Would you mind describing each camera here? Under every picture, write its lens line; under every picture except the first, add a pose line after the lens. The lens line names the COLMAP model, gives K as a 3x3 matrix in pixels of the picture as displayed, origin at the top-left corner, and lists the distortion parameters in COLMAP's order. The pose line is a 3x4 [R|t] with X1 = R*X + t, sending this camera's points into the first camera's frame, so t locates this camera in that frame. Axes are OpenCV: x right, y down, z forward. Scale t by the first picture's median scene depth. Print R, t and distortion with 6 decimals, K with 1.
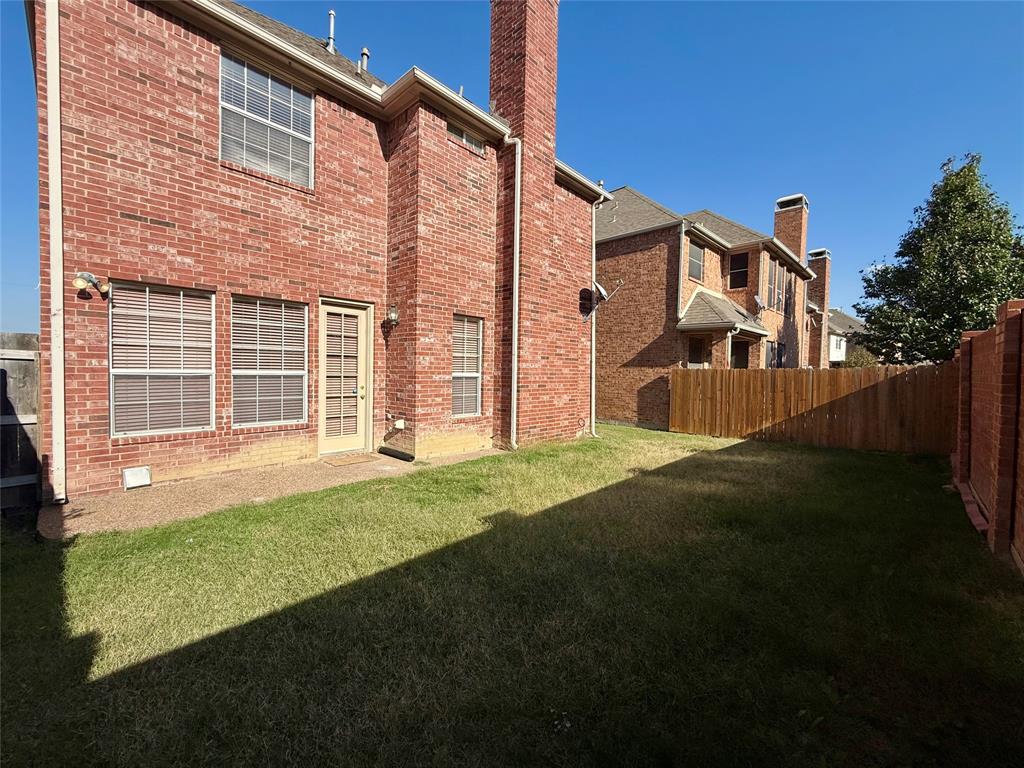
lens RADIAL K [[410.1, 0, 511.3], [0, 410.1, 382.1], [0, 0, 1]] dist [-0.001976, 0.000471]
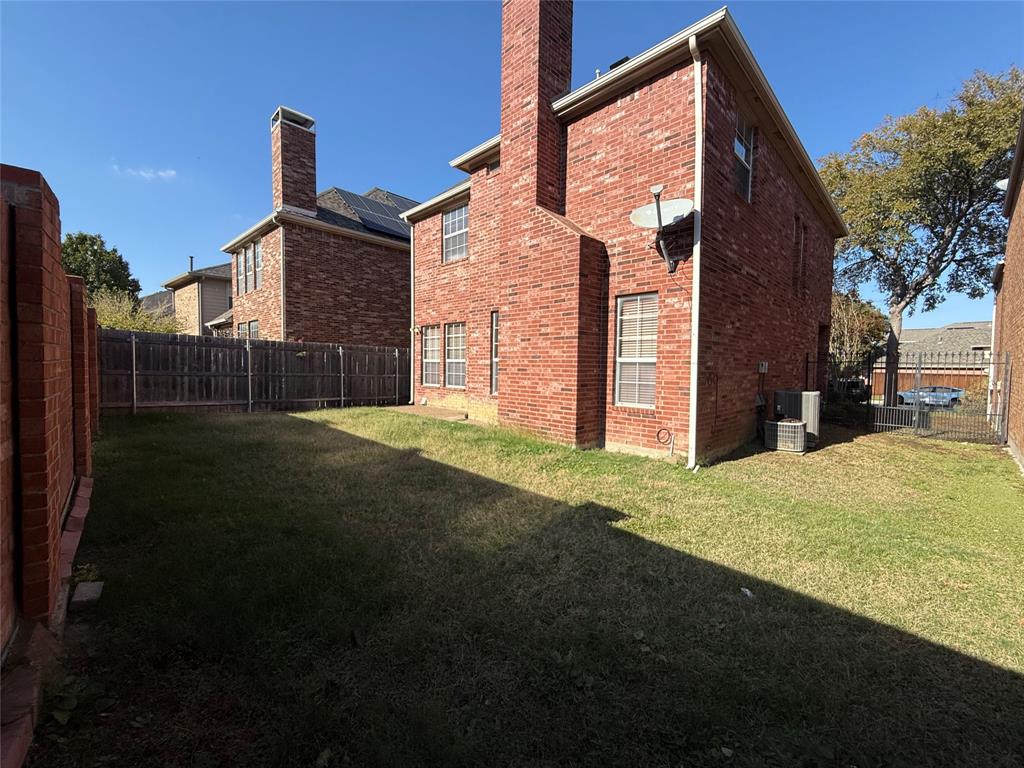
lens RADIAL K [[410.1, 0, 511.6], [0, 410.1, 382.5], [0, 0, 1]] dist [-0.001976, 0.000471]
pose [[-0.041044, 0.025316, -0.998837, 1.029856], [-0.040579, 0.998812, 0.026983, 0.014173], [0.998333, 0.041639, -0.039968, 1.021847]]
